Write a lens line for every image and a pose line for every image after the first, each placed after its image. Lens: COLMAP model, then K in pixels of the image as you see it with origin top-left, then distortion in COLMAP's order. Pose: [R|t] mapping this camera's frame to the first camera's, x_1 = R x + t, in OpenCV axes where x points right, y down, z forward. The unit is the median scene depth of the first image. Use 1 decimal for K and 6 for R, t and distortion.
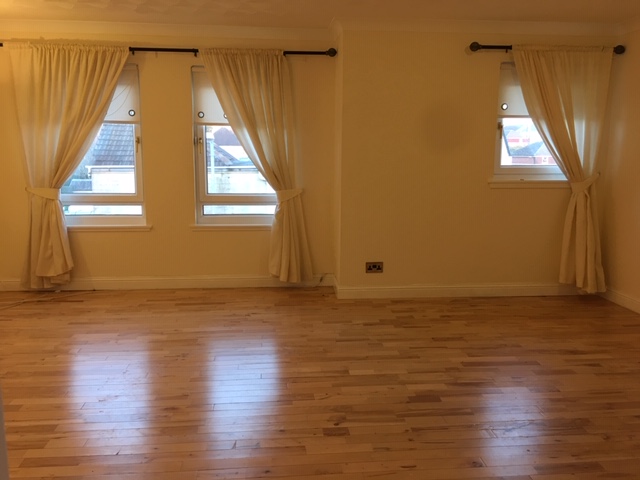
lens RADIAL K [[546.4, 0, 324.2], [0, 546.4, 243.2], [0, 0, 1]] dist [0.055161, -0.062416]
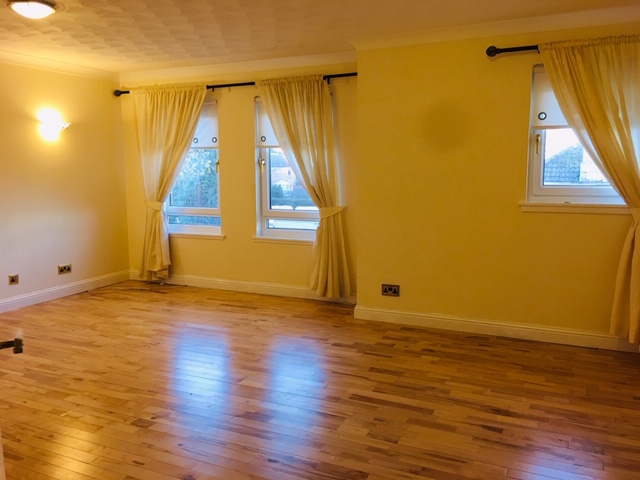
lens RADIAL K [[546.4, 0, 321.3], [0, 546.4, 239.1], [0, 0, 1]] dist [0.055161, -0.062416]
pose [[0.862912, 0.054823, -0.502372, 0.464004], [-0.074859, 0.996998, -0.019782, -0.016933], [0.499779, 0.054677, 0.864425, 0.106009]]
